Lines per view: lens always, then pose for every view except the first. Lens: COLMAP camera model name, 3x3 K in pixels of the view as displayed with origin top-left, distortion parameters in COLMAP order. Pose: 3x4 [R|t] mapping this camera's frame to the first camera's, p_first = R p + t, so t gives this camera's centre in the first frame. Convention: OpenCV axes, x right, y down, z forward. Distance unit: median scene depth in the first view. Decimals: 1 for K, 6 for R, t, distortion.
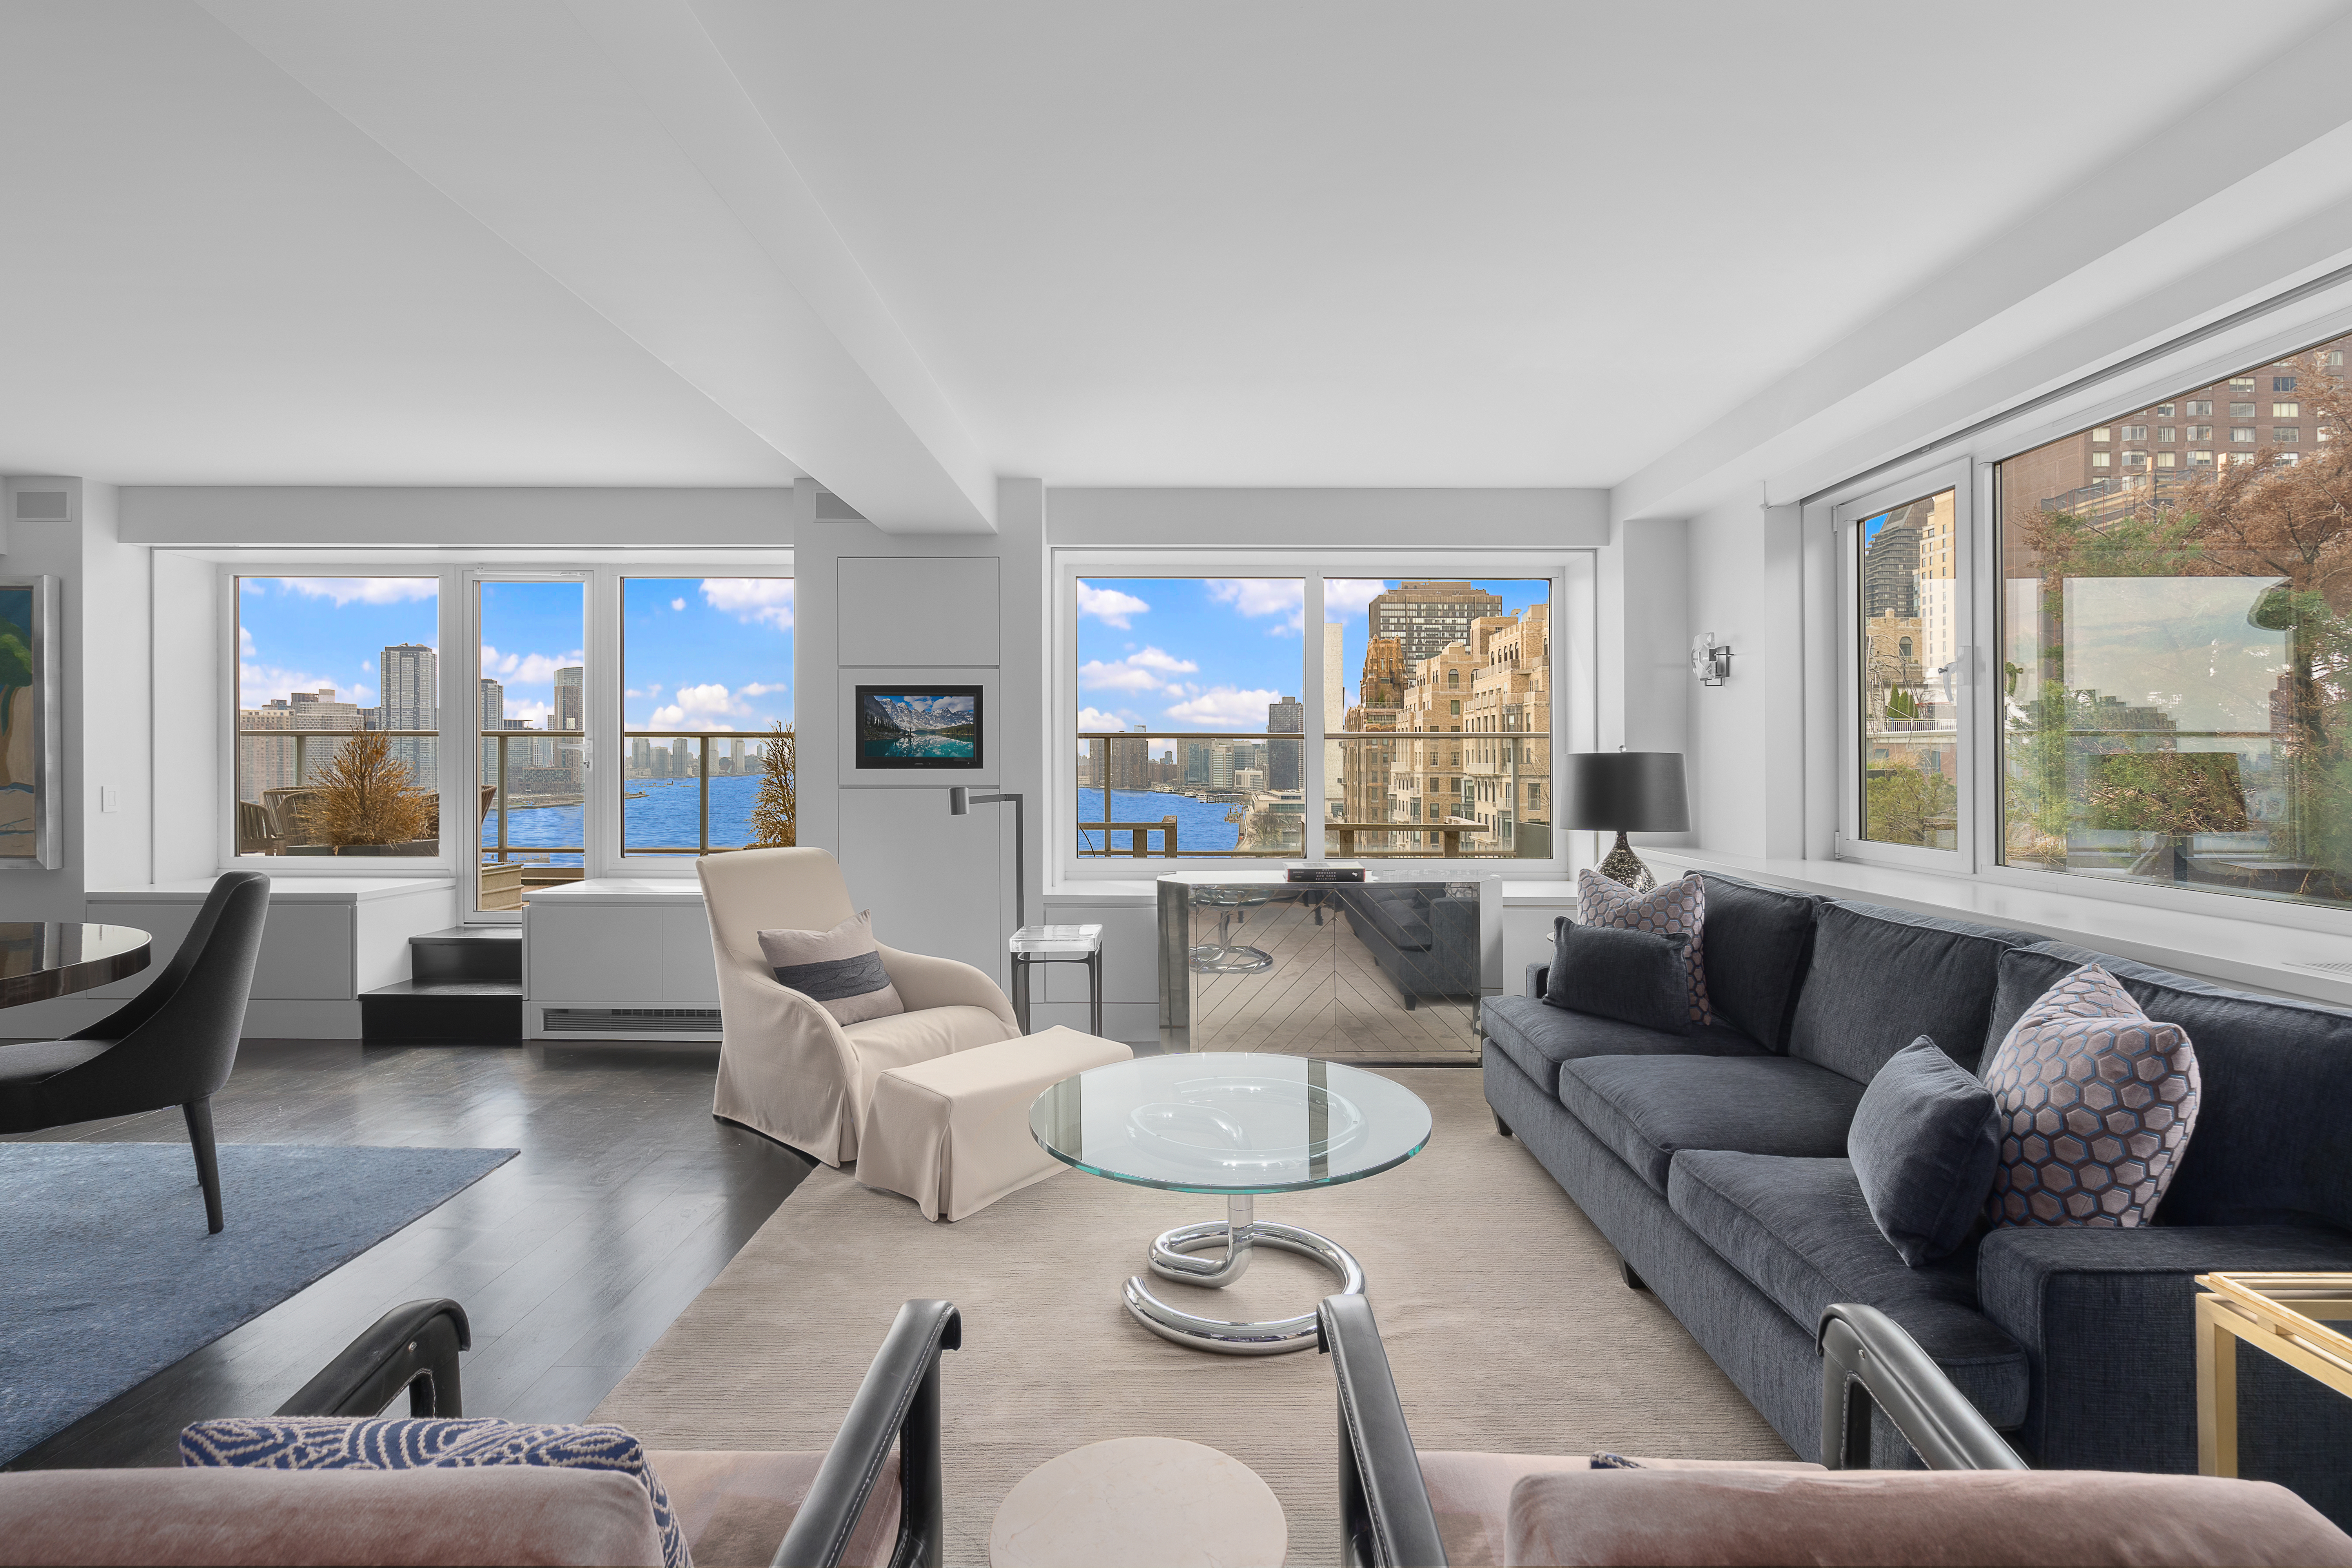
lens RADIAL K [[1072.0, 0, 1173.3], [0, 1072.0, 774.5], [0, 0, 1]] dist [-0.000824, 0.000192]
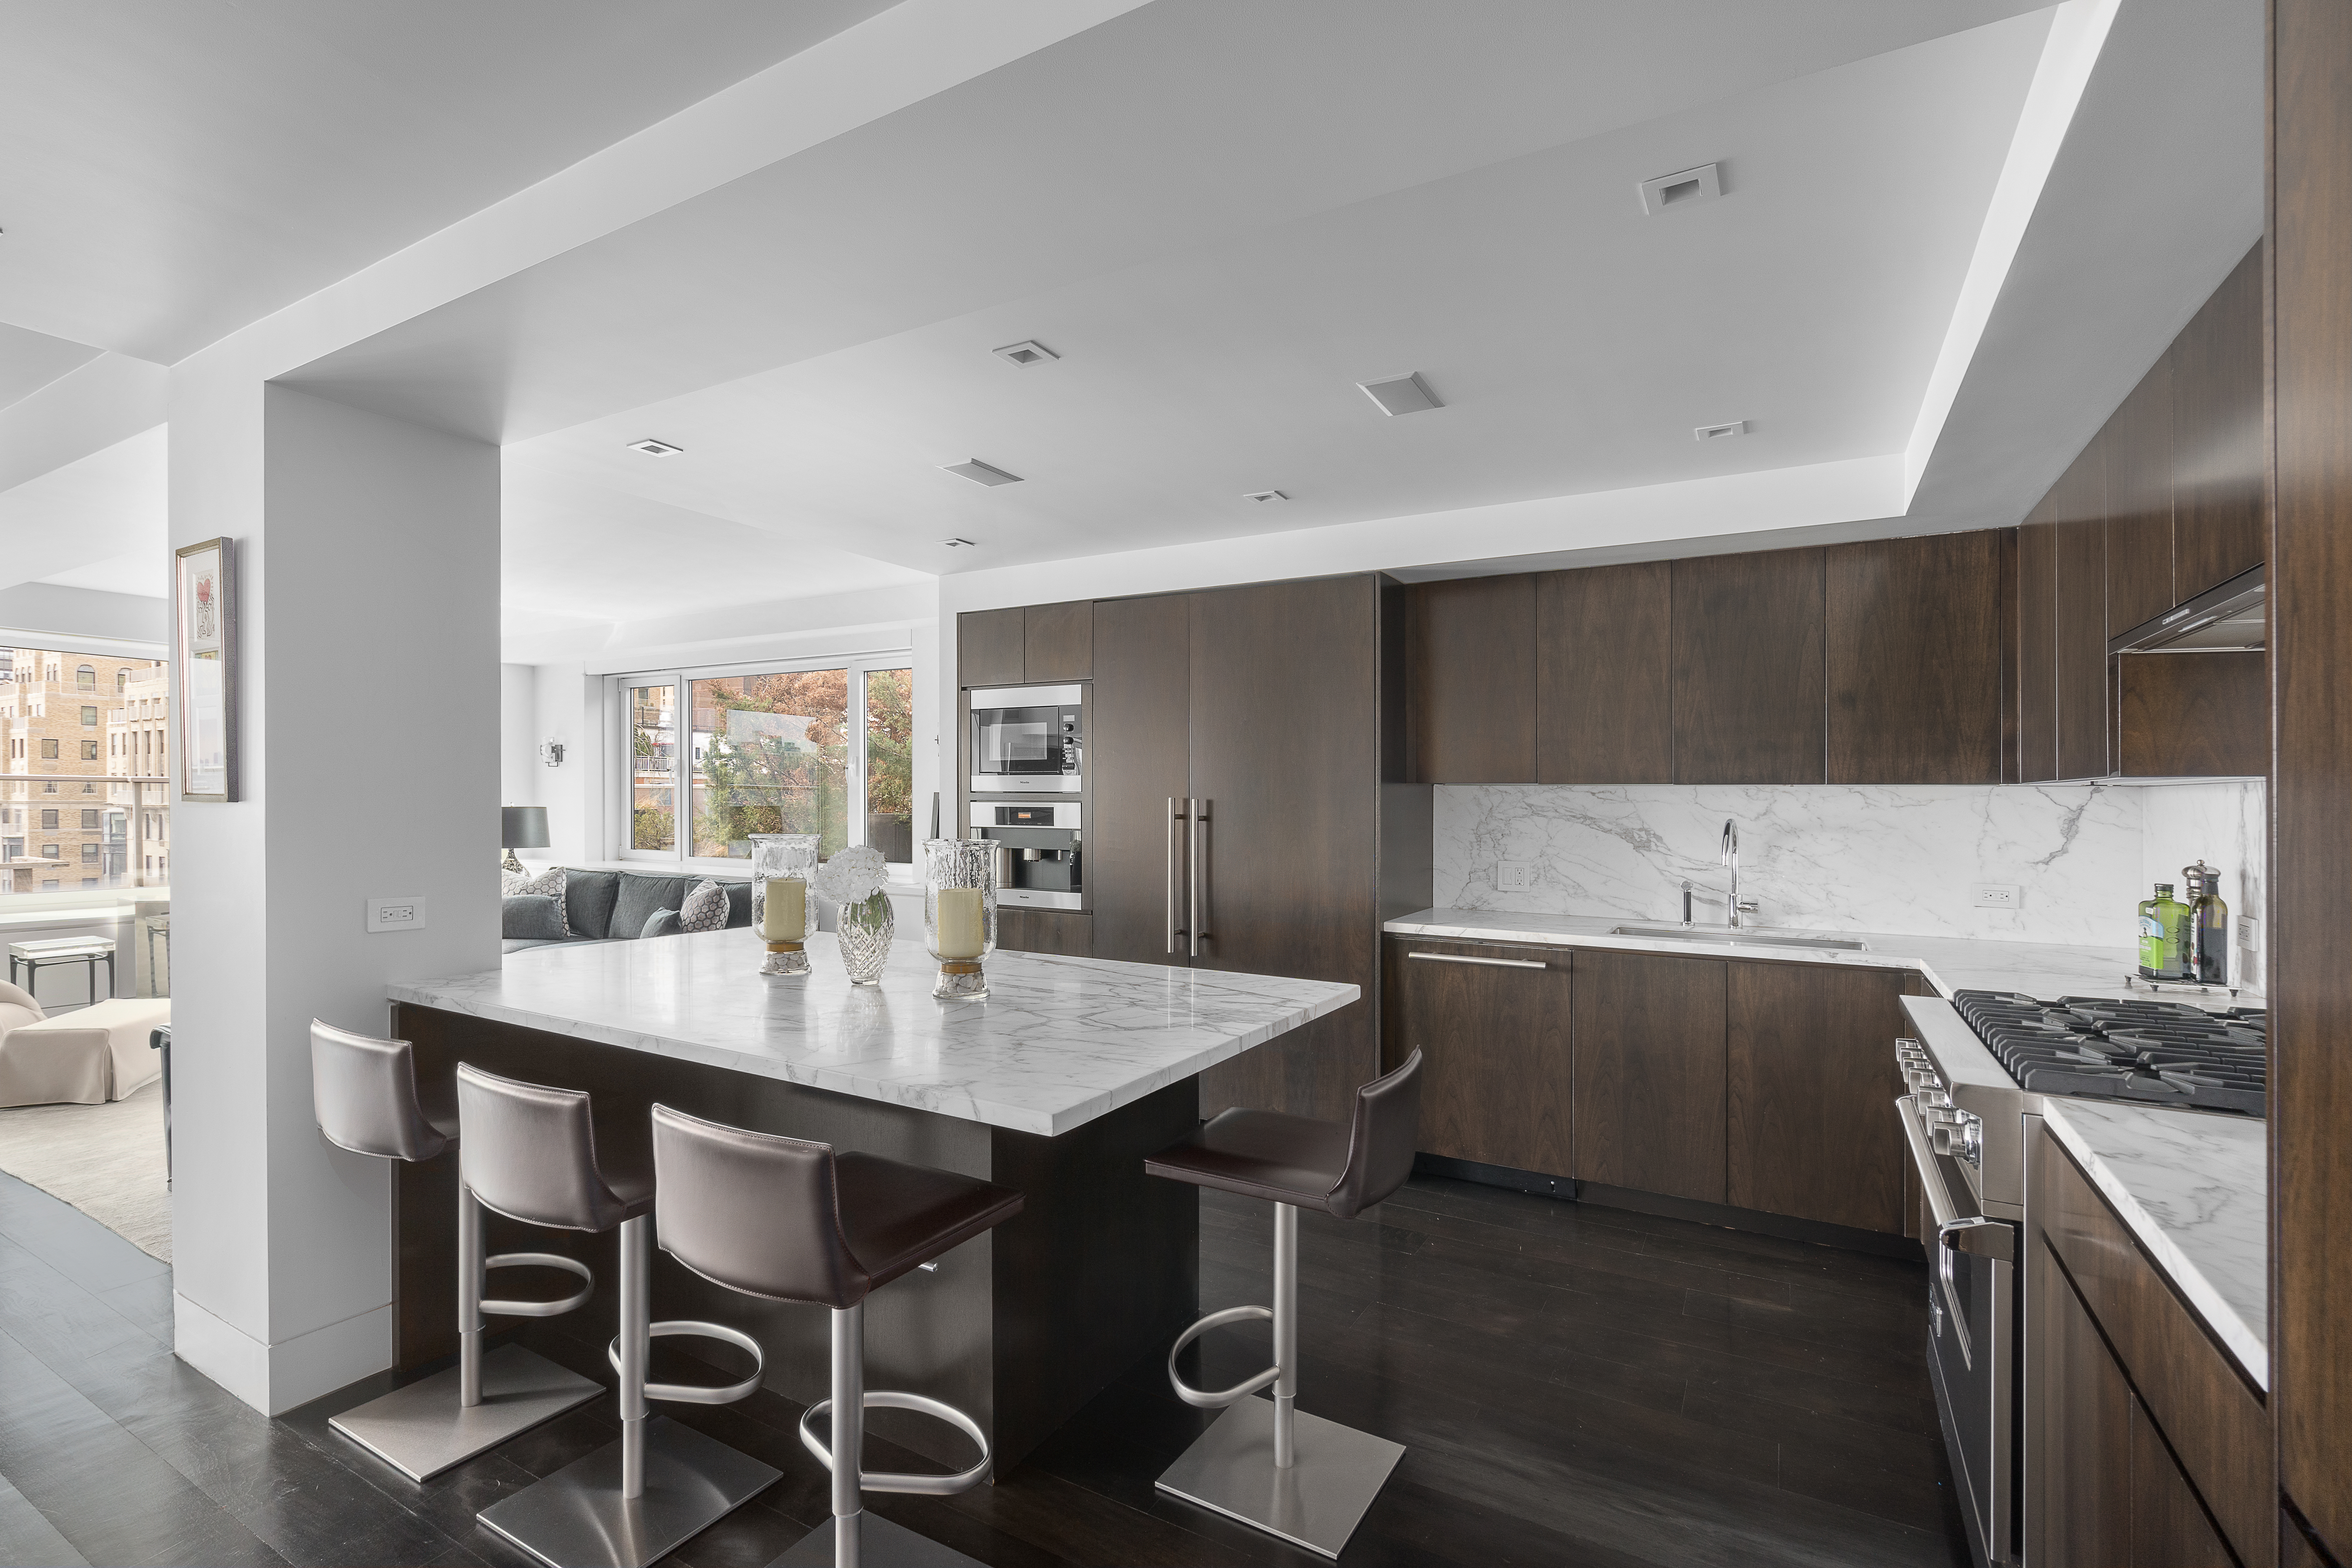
lens RADIAL K [[1072.7, 0, 1168.2], [0, 1072.7, 807.0], [0, 0, 1]] dist [0.000851, 0.000213]
pose [[0.493562, -0.003503, 0.869704, -0.522278], [0.001181, 0.999994, 0.003358, -0.019101], [-0.869710, -0.000630, 0.493563, -0.740249]]
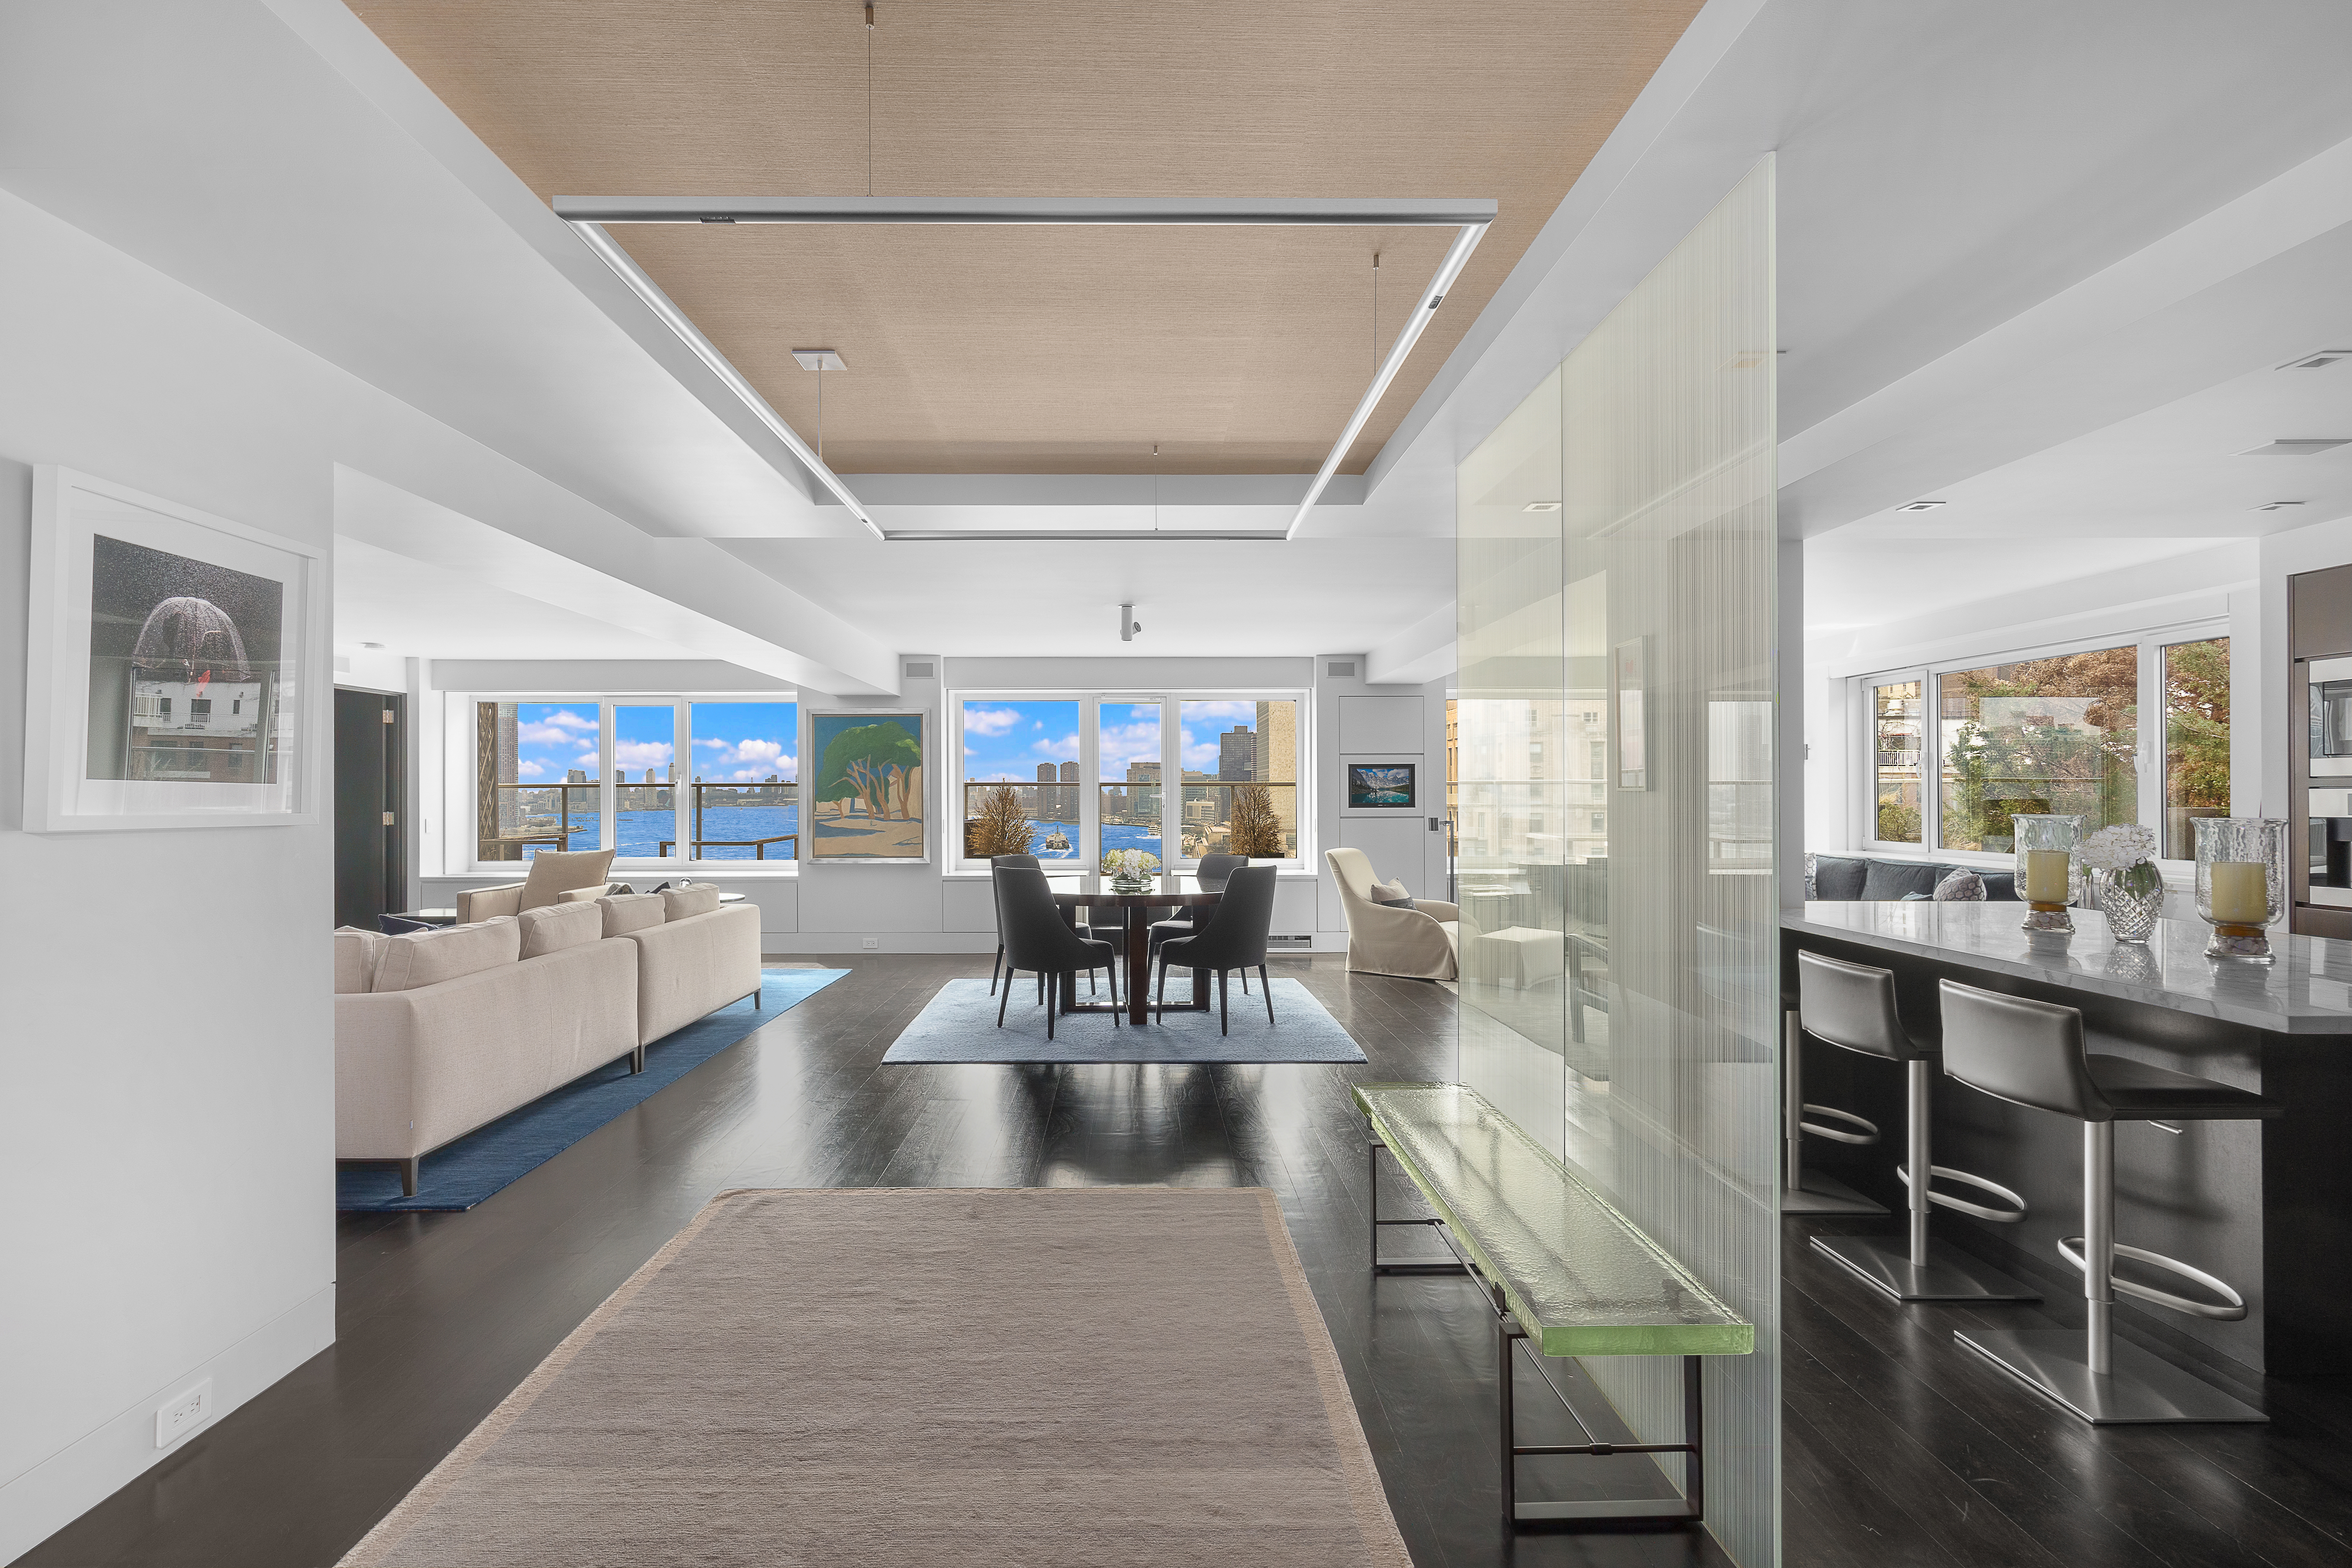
lens RADIAL K [[1072.7, 0, 1168.2], [0, 1072.7, 807.0], [0, 0, 1]] dist [0.000851, 0.000213]
pose [[0.999800, -0.005155, 0.019308, -0.686141], [0.005130, 0.999986, 0.001315, -0.011816], [-0.019315, -0.001216, 0.999813, -0.937943]]
